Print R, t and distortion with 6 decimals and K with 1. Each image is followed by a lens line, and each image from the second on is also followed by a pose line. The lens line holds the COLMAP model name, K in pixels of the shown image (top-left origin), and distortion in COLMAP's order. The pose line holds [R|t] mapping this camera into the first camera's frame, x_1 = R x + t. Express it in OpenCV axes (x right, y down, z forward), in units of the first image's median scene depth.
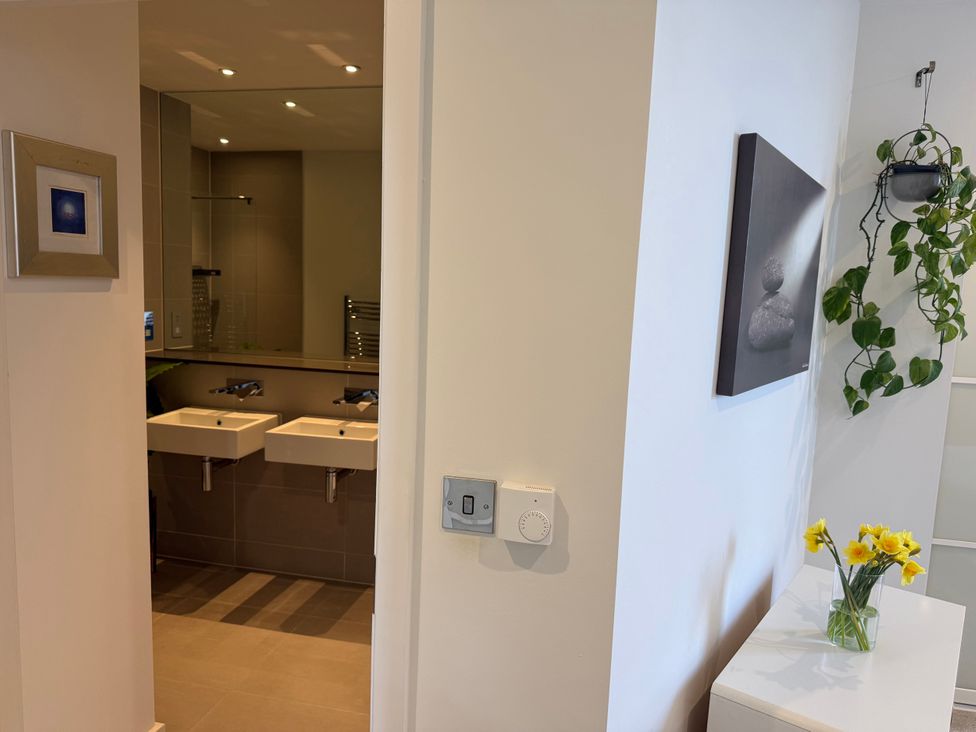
lens RADIAL K [[702.2, 0, 488.0], [0, 702.2, 366.0], [0, 0, 1]] dist [0.086712, -0.094820]
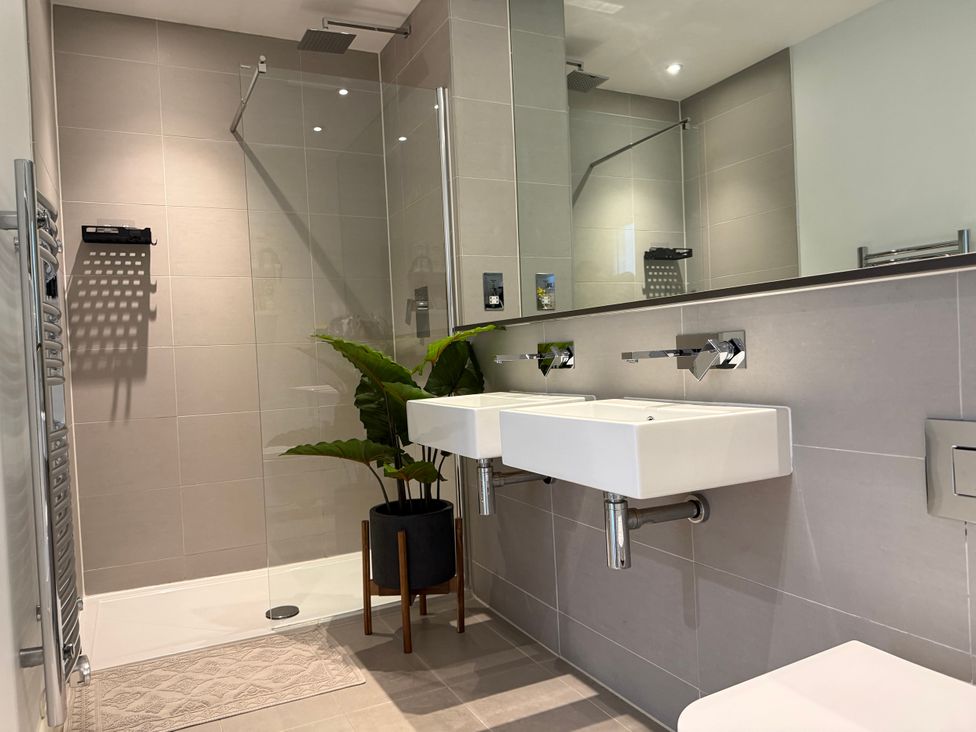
lens RADIAL K [[702.2, 0, 488.0], [0, 702.2, 366.0], [0, 0, 1]] dist [0.086712, -0.094820]
pose [[0.642186, -0.050220, -0.764902, 0.084901], [-0.023261, 0.996115, -0.084929, 0.091308], [0.766196, 0.072333, 0.638523, 0.568389]]
